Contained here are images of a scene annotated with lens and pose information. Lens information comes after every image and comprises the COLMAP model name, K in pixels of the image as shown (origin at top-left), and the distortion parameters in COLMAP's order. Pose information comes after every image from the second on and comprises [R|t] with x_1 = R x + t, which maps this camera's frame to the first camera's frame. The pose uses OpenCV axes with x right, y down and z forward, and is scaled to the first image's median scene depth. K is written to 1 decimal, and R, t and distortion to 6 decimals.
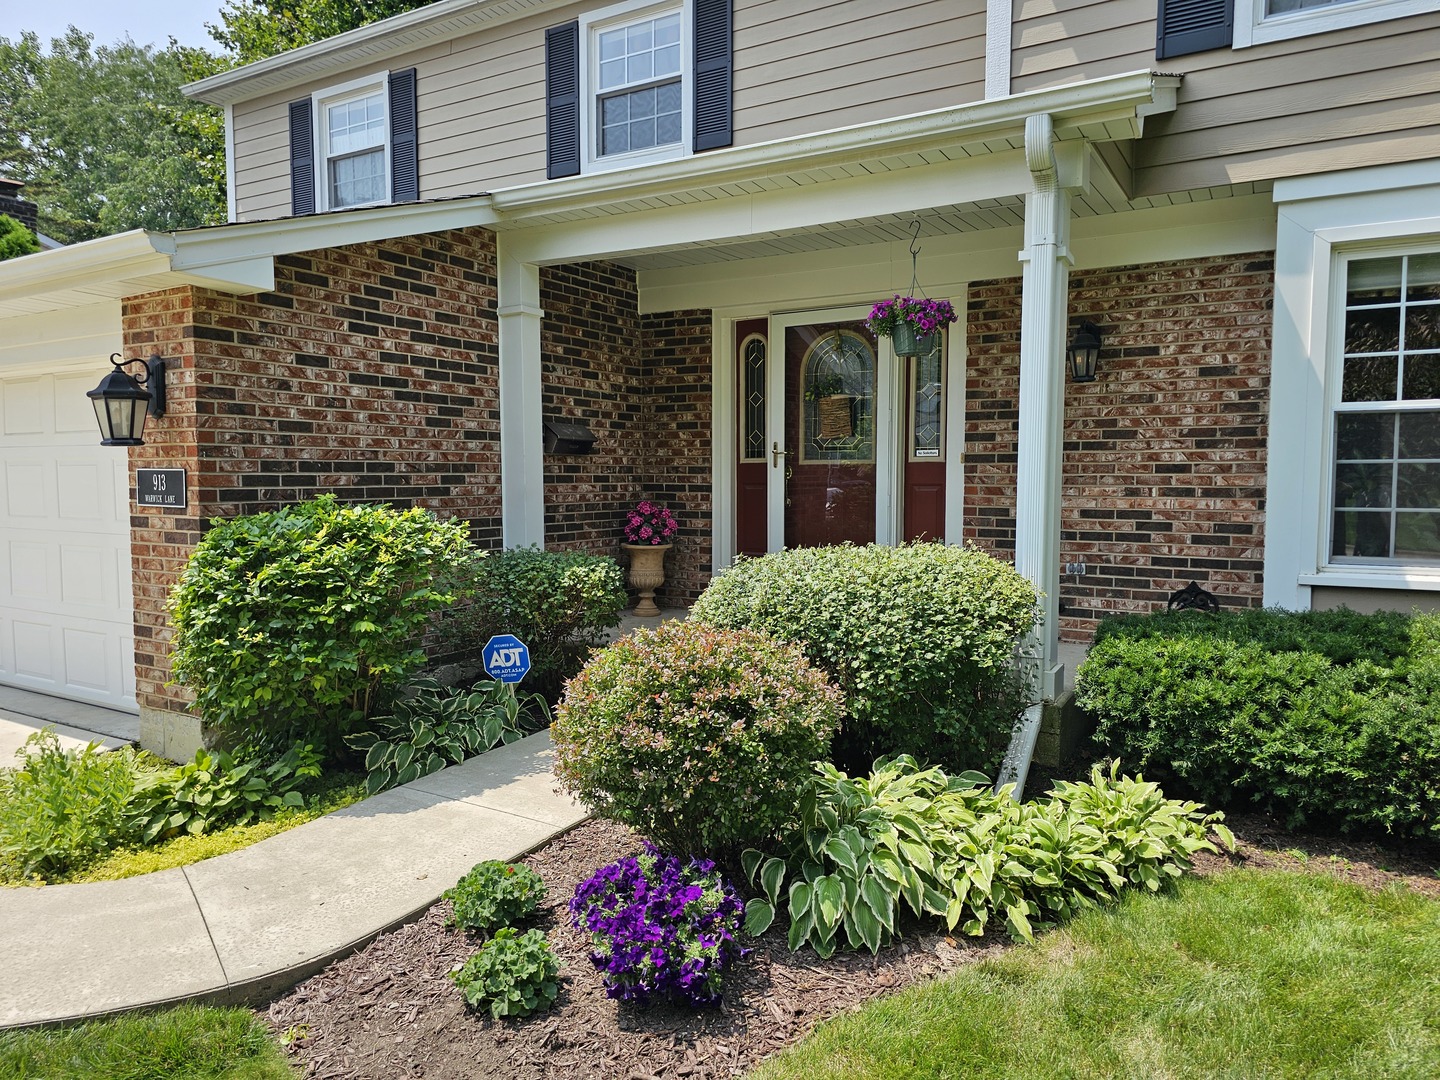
lens RADIAL K [[966.7, 0, 731.7], [0, 966.7, 543.2], [0, 0, 1]] dist [0.043158, -0.039775]
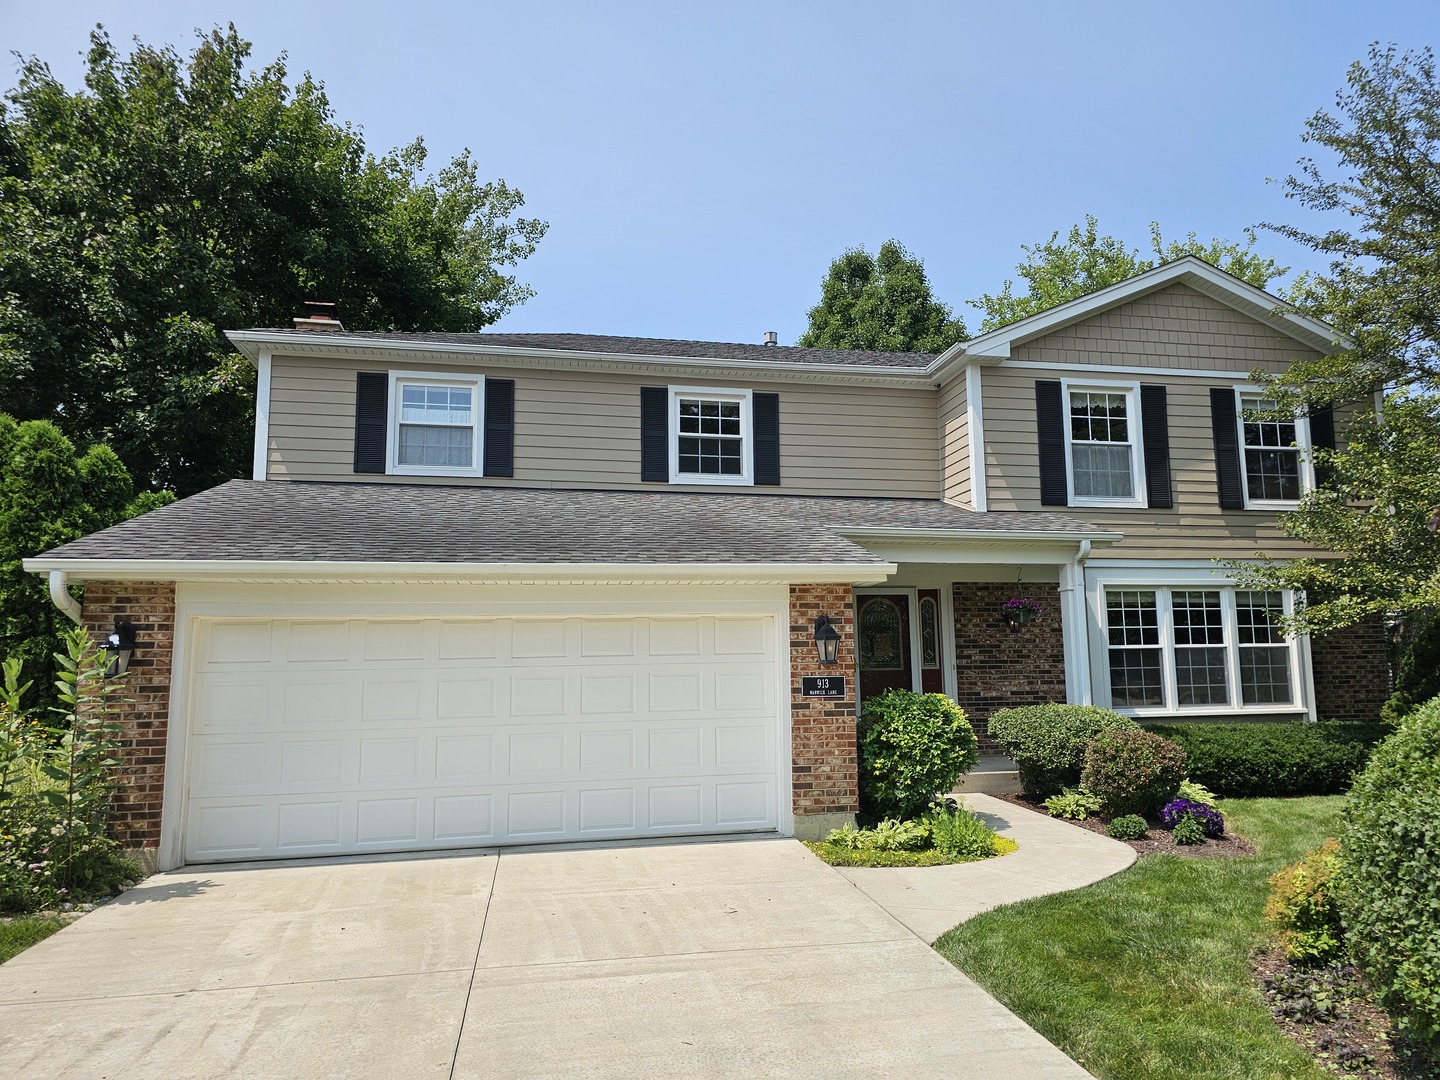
lens RADIAL K [[966.7, 0, 747.1], [0, 966.7, 557.4], [0, 0, 1]] dist [0.043158, -0.039775]
pose [[0.744629, 0.067689, 0.664037, -1.577786], [0.065973, 0.982510, -0.174132, 0.010033], [-0.664210, 0.173472, 0.727140, -0.231418]]
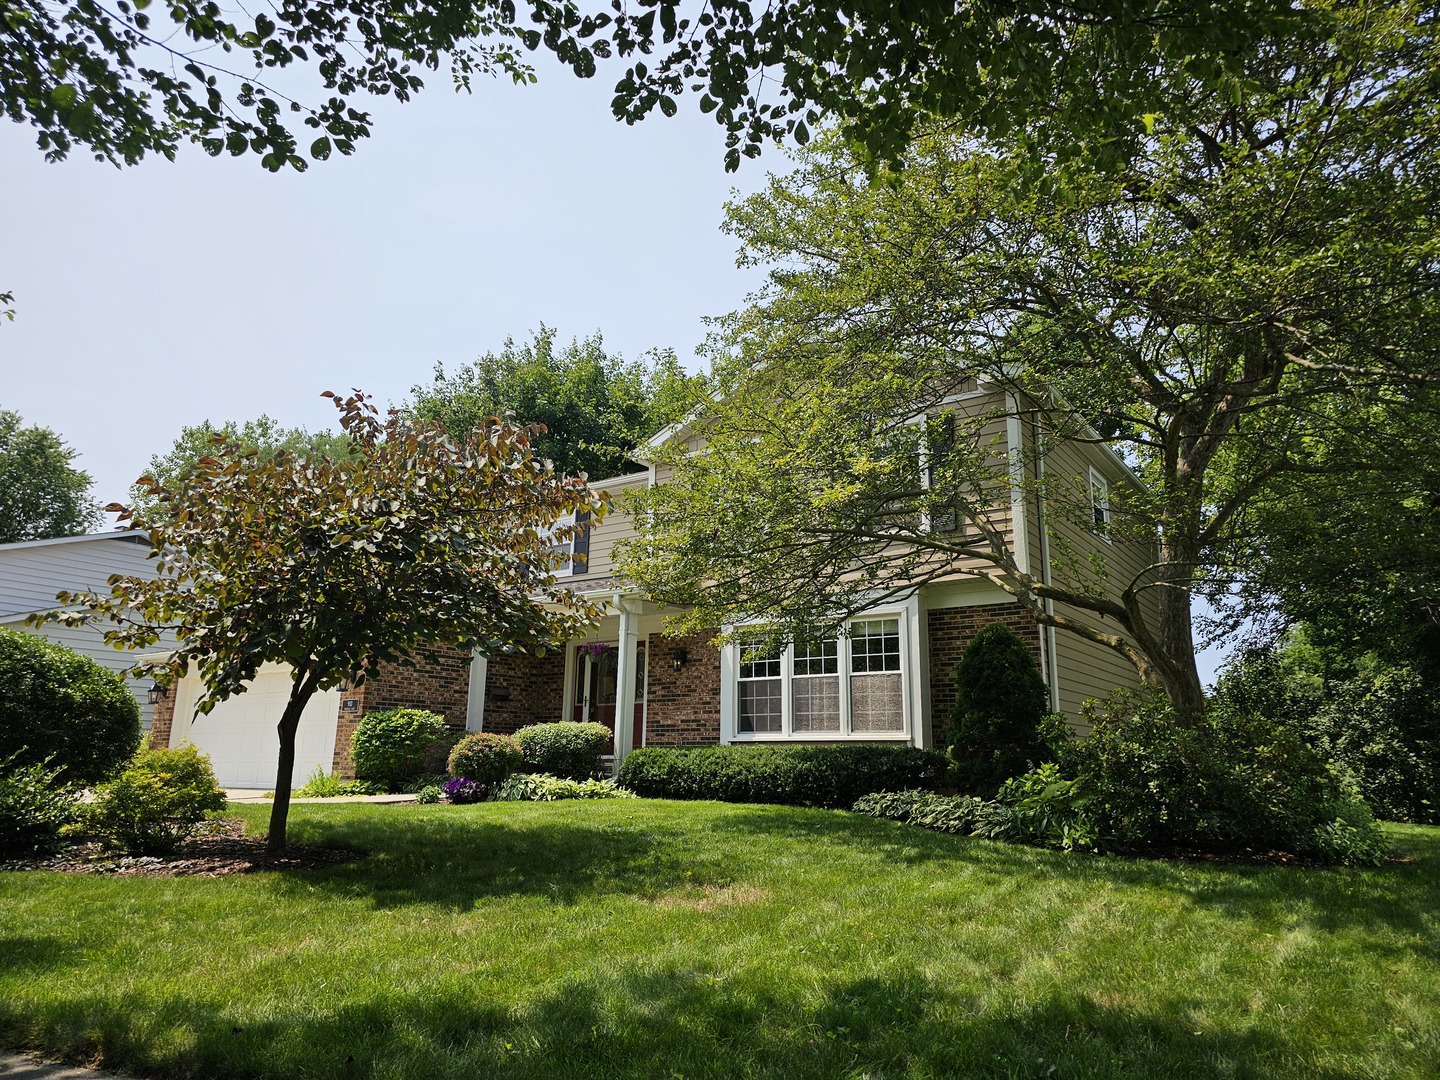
lens RADIAL K [[966.7, 0, 741.0], [0, 966.7, 512.9], [0, 0, 1]] dist [0.043158, -0.039775]
pose [[0.997984, -0.009863, -0.062692, 0.719301], [-0.011033, 0.945844, -0.324435, 0.295776], [0.062497, 0.324472, 0.943828, -1.712269]]
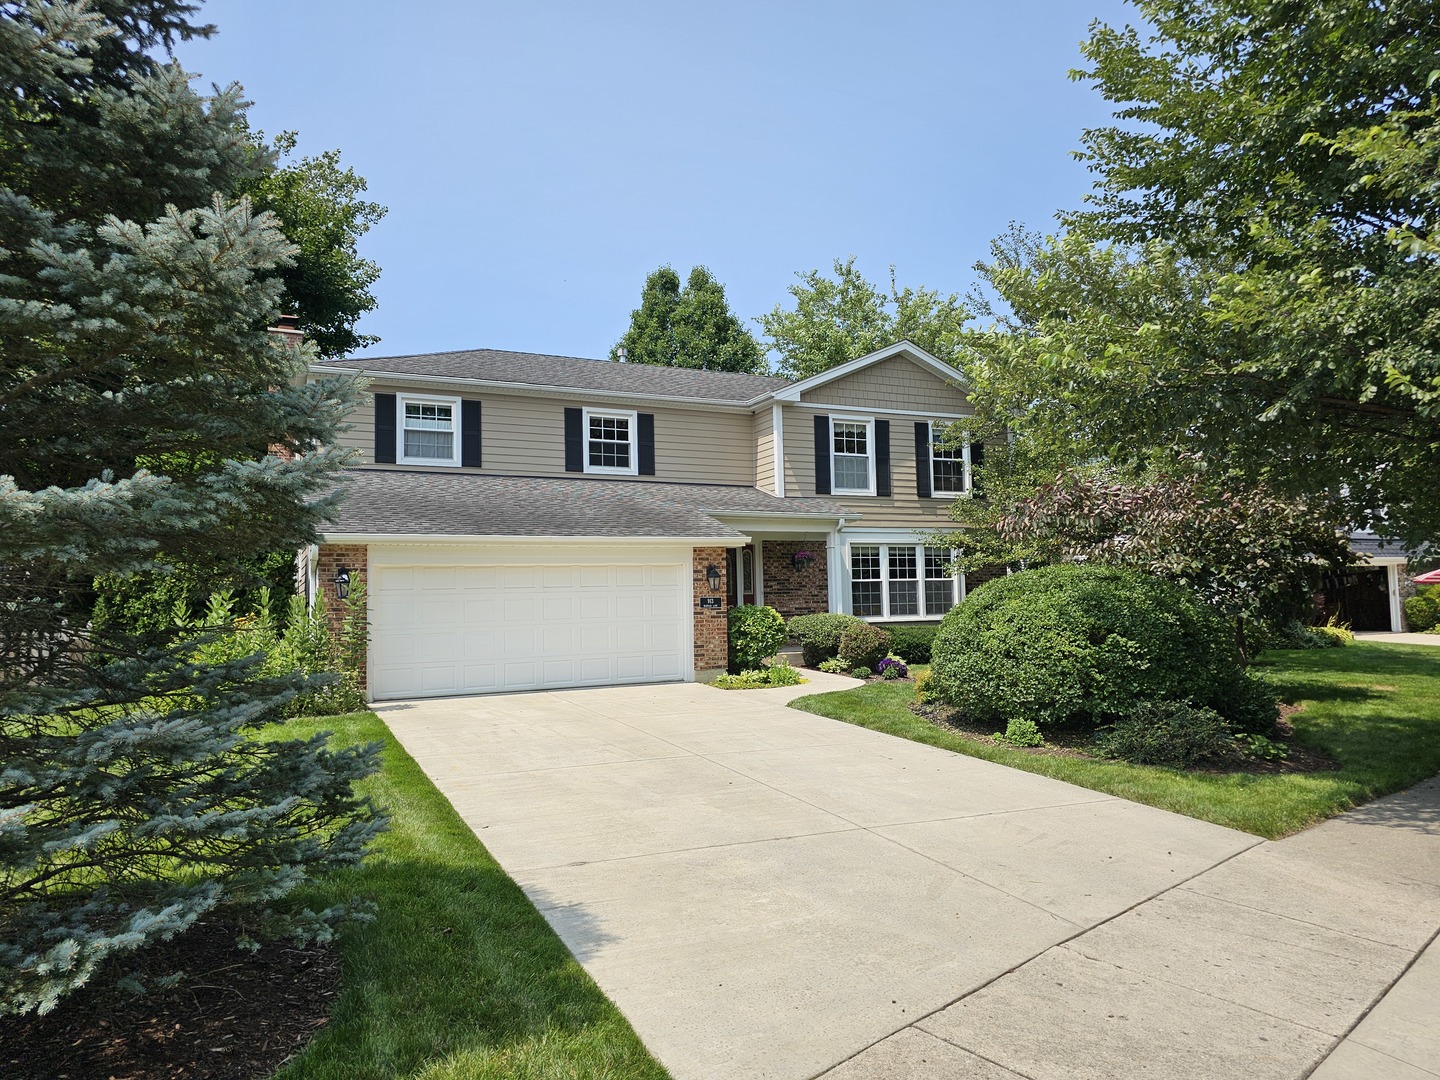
lens RADIAL K [[966.7, 0, 733.7], [0, 966.7, 548.9], [0, 0, 1]] dist [0.043158, -0.039775]
pose [[0.560236, 0.032133, 0.827709, -2.745664], [0.082781, 0.992073, -0.094544, 0.068523], [-0.824186, 0.121486, 0.553135, -0.793729]]
